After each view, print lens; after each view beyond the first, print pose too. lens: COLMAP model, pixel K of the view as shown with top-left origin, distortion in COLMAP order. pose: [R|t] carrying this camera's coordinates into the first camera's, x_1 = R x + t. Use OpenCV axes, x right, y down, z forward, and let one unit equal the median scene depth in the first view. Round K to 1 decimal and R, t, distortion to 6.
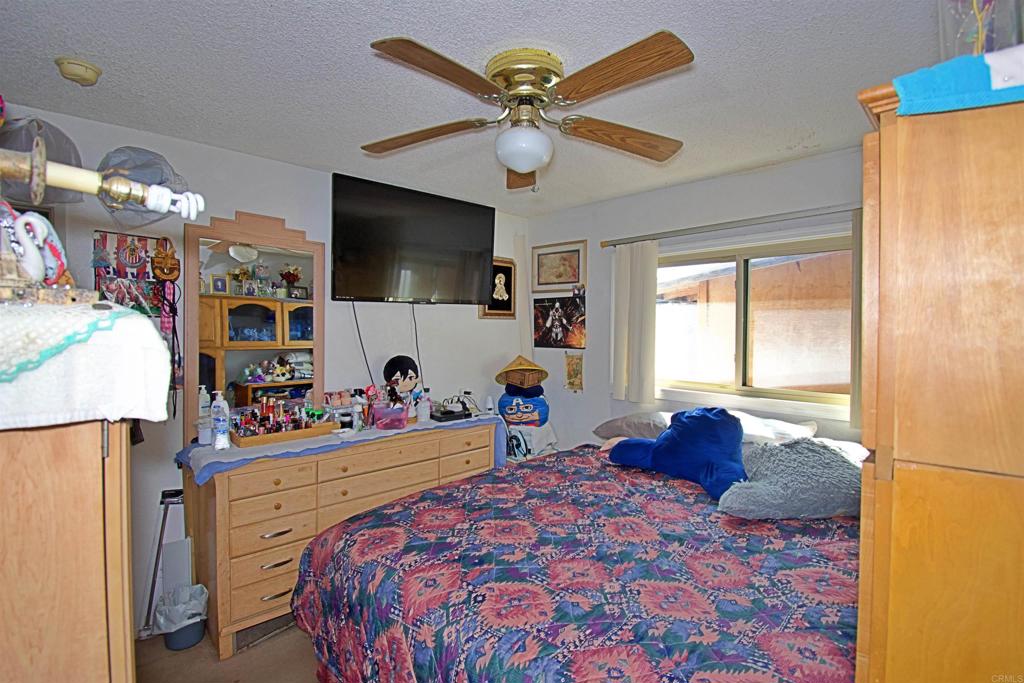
lens RADIAL K [[494.7, 0, 512.0], [0, 494.7, 341.5], [0, 0, 1]] dist [-0.002239, -0.000288]
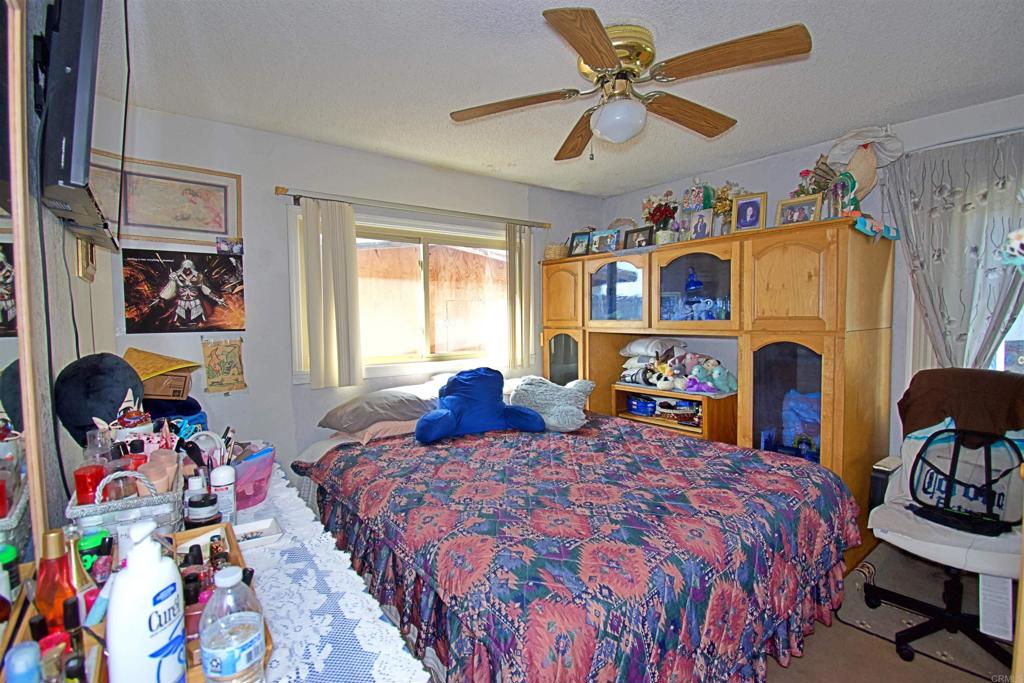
lens RADIAL K [[494.7, 0, 512.0], [0, 494.7, 341.5], [0, 0, 1]] dist [-0.002239, -0.000288]
pose [[0.100755, -0.048958, 0.993706, -0.512913], [0.040688, 0.998156, 0.045052, 0.014048], [-0.994079, 0.035893, 0.102562, 0.539836]]
